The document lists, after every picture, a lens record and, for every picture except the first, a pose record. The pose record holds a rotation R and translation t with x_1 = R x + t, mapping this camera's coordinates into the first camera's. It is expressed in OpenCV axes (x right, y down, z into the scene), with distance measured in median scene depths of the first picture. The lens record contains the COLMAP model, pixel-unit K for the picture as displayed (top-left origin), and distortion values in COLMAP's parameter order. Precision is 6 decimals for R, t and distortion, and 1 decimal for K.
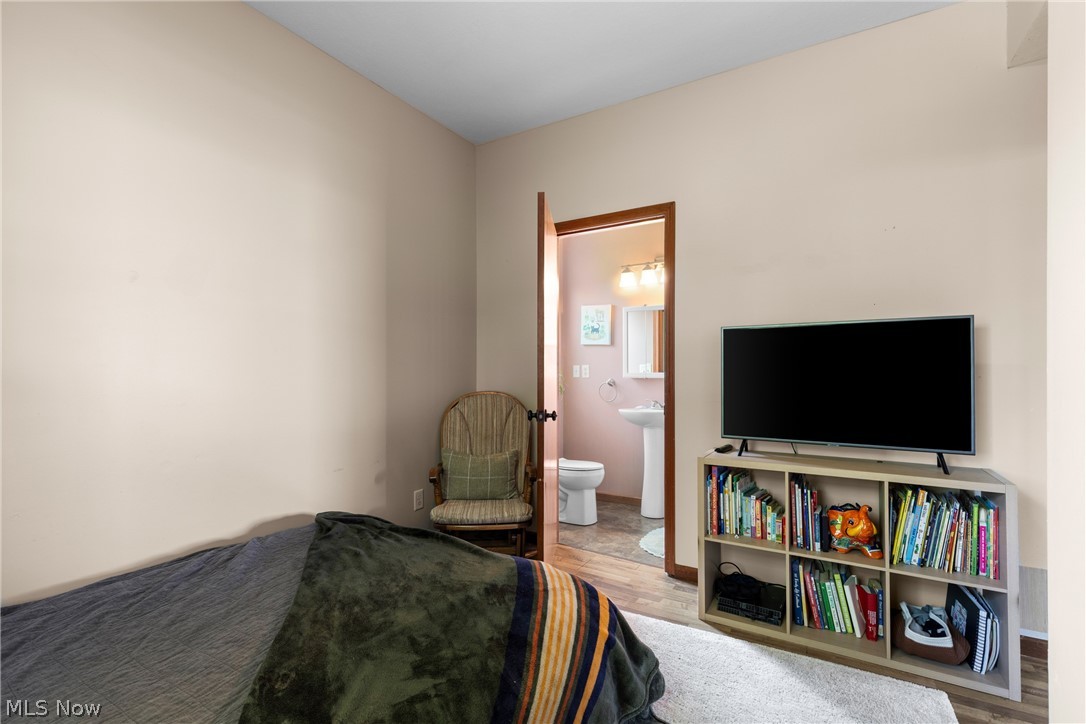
lens RADIAL K [[490.5, 0, 543.3], [0, 490.5, 364.0], [0, 0, 1]] dist [0.008649, -0.001079]
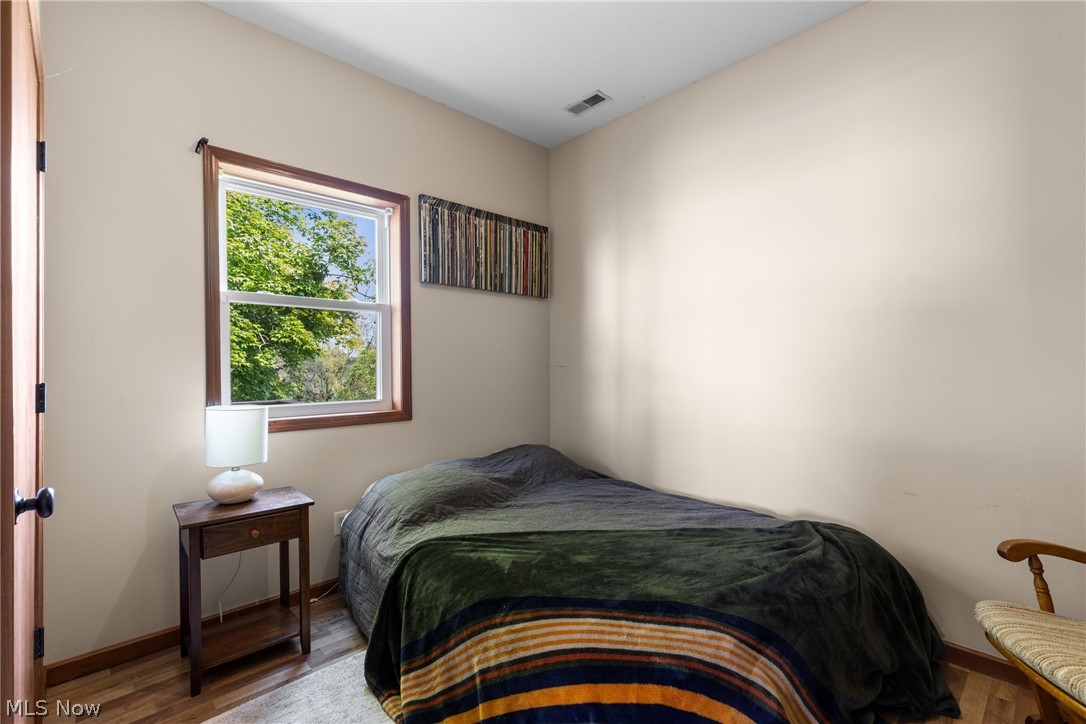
lens RADIAL K [[490.5, 0, 543.0], [0, 490.5, 365.6], [0, 0, 1]] dist [0.008649, -0.001079]
pose [[-0.252490, 0.000063, -0.967599, 0.883104], [0.006806, 0.999975, -0.001711, 0.007294], [0.967576, -0.007017, -0.252484, 1.075254]]
